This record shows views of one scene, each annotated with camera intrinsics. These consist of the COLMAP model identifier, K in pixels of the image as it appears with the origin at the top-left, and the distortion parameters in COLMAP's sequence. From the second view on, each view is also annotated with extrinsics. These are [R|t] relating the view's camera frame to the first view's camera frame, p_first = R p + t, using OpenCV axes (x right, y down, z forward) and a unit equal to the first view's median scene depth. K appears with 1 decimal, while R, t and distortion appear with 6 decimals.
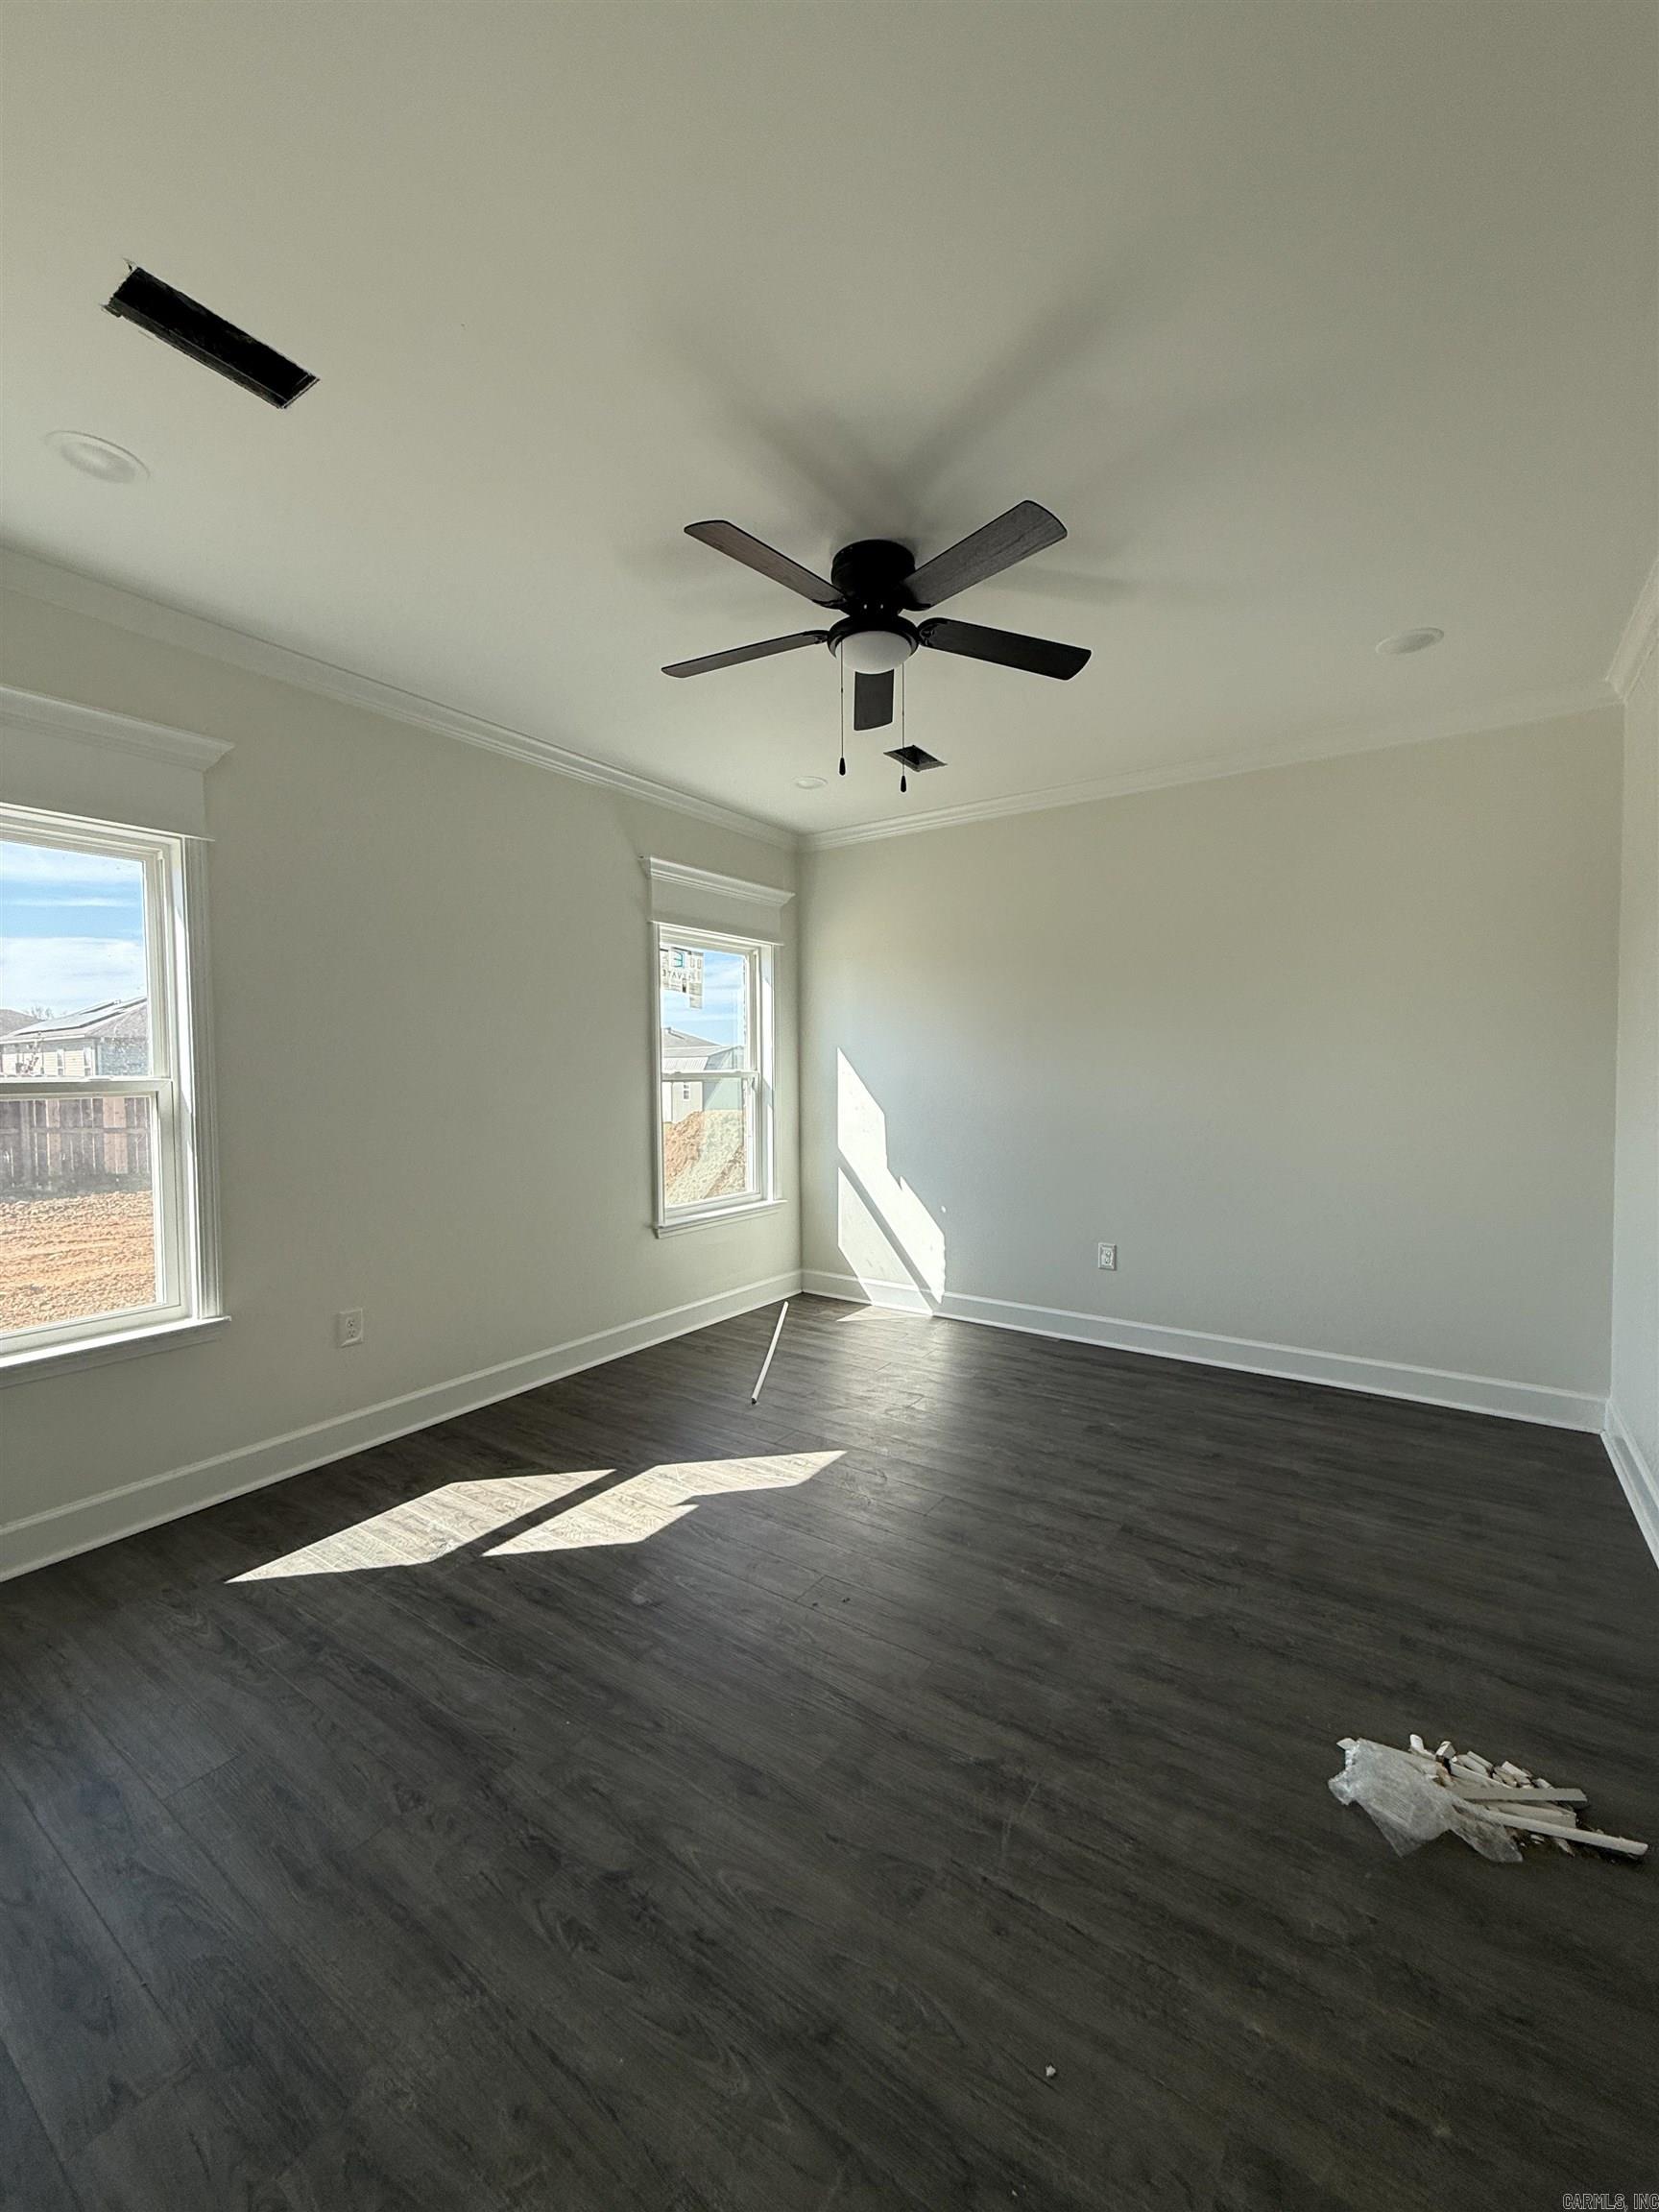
lens RADIAL K [[885.9, 0, 829.5], [0, 885.9, 1106.0], [0, 0, 1]] dist [0.000471, 0.000070]
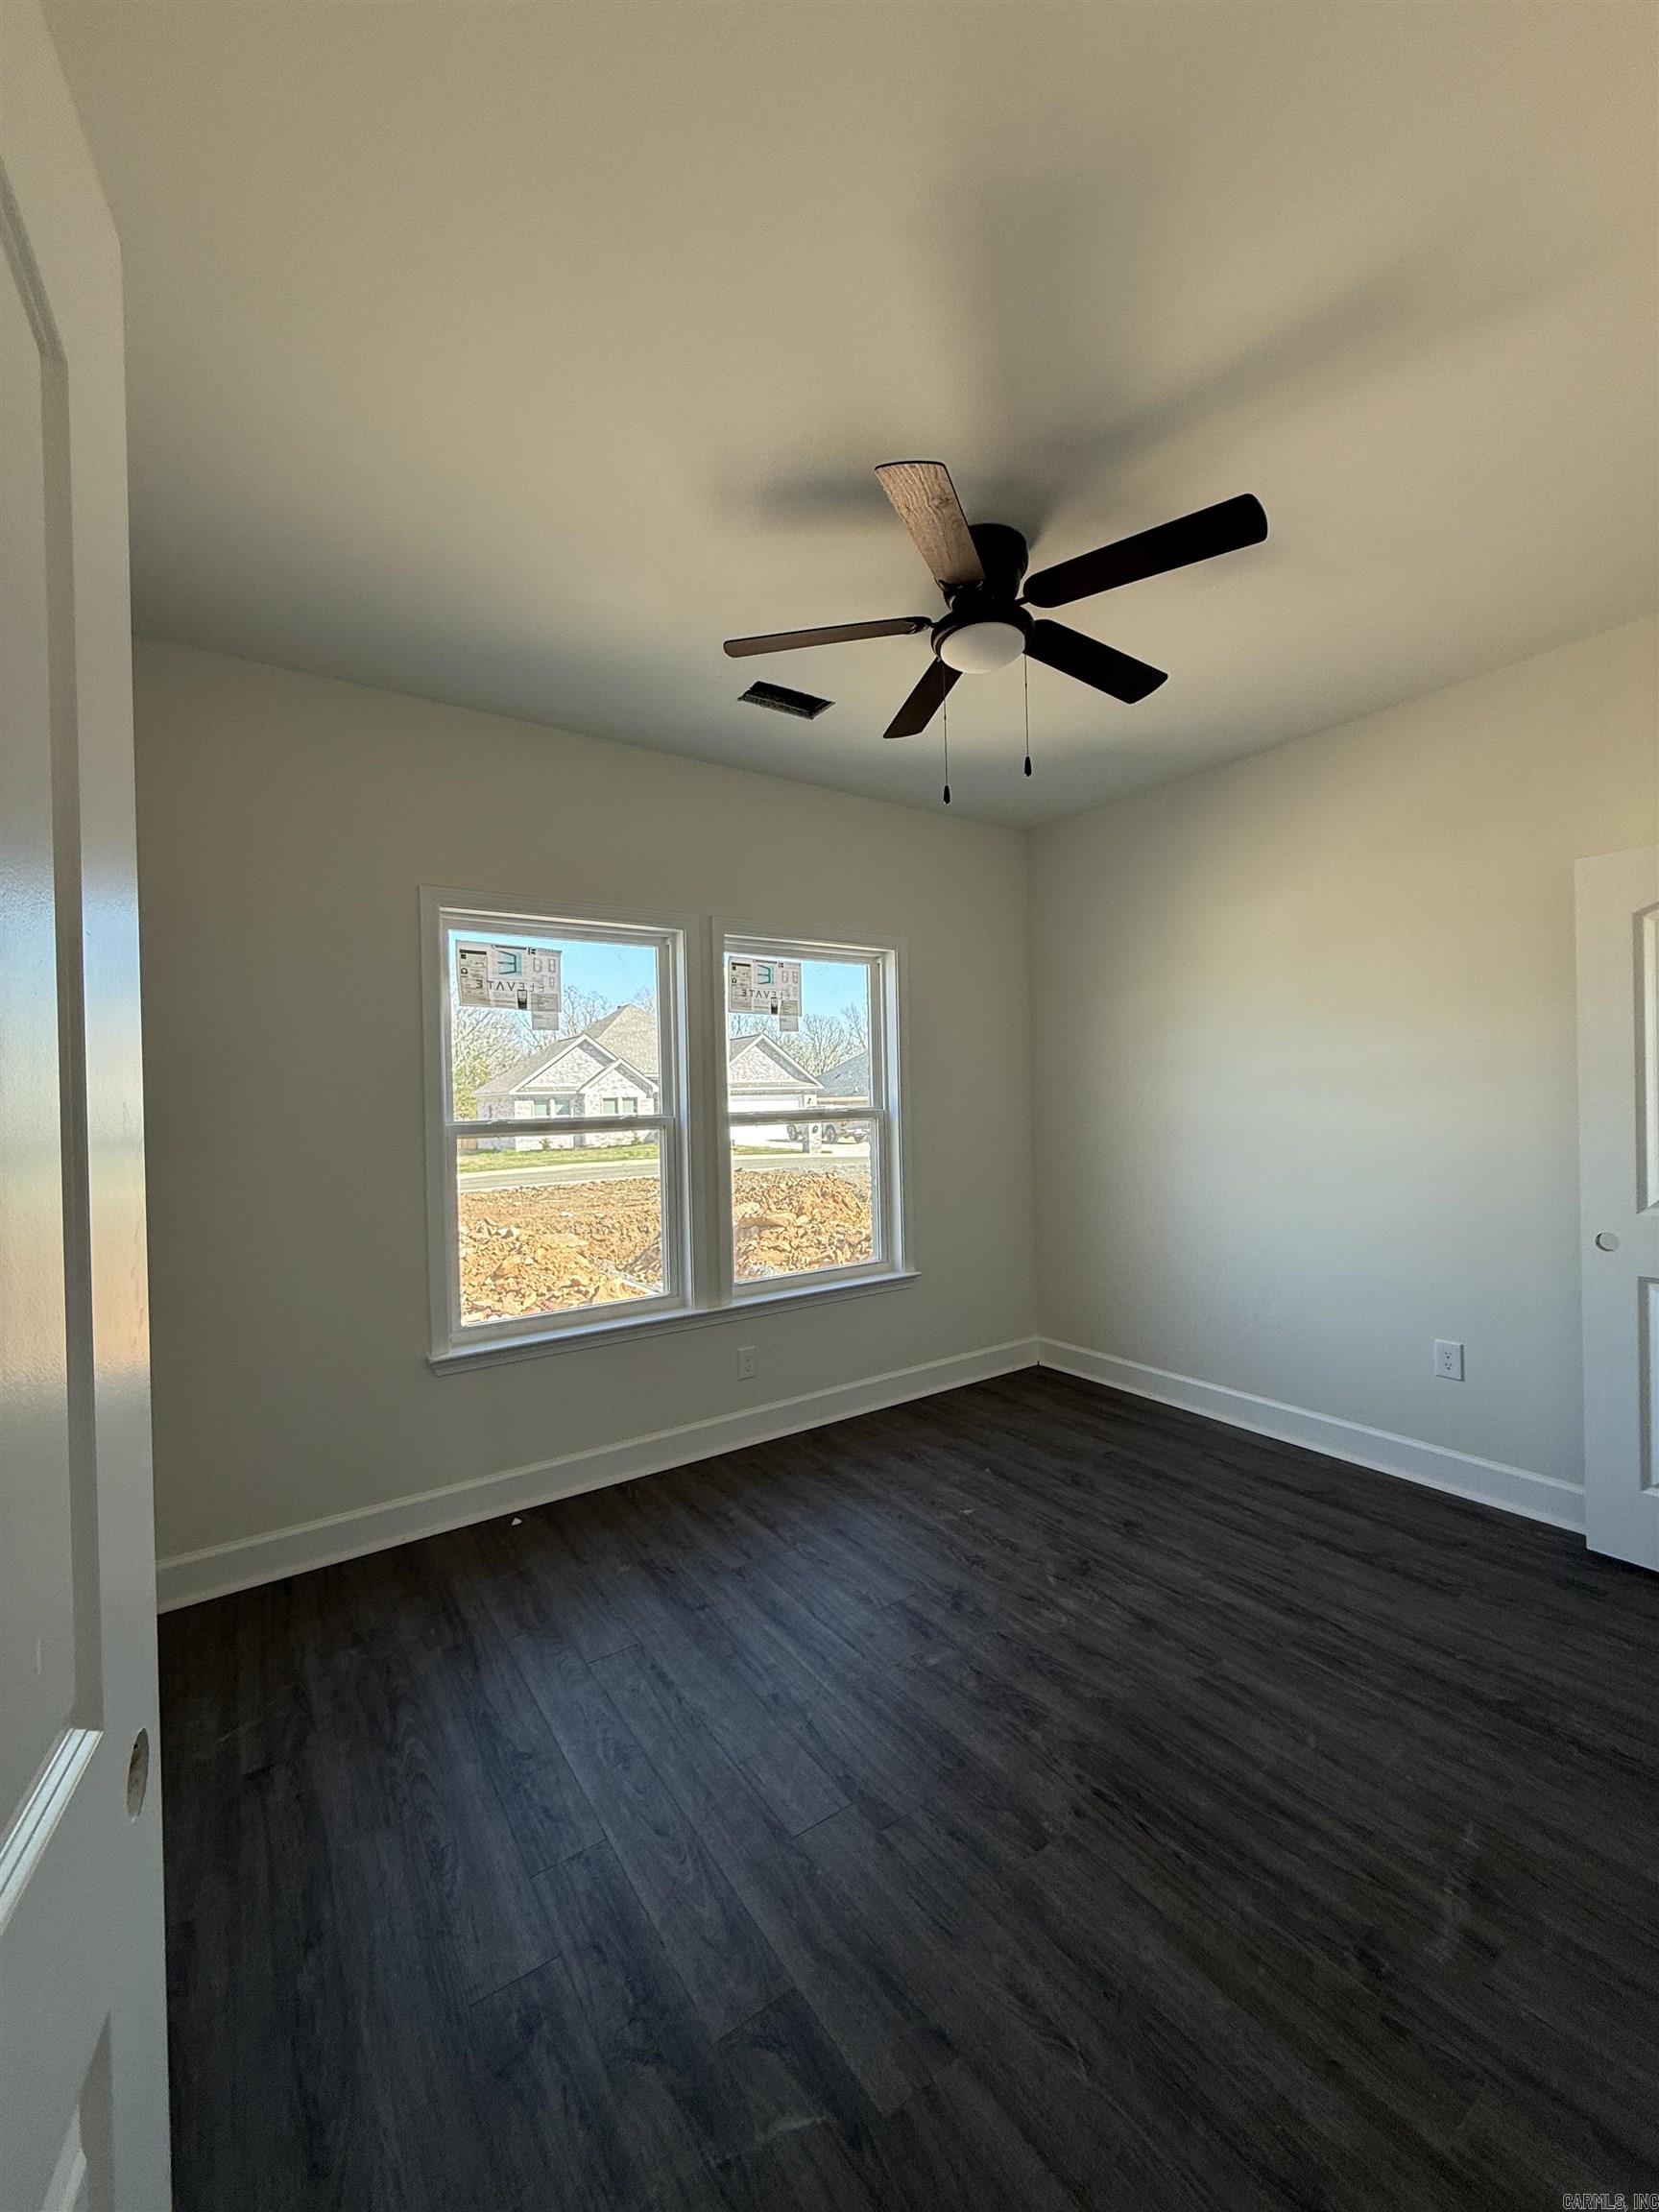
lens RADIAL K [[885.9, 0, 829.5], [0, 885.9, 1106.0], [0, 0, 1]] dist [0.000471, 0.000070]
pose [[0.927038, -0.026261, -0.374048, 0.185936], [0.014636, 0.999319, -0.033886, -0.015176], [0.374683, 0.025939, 0.926790, 0.265850]]
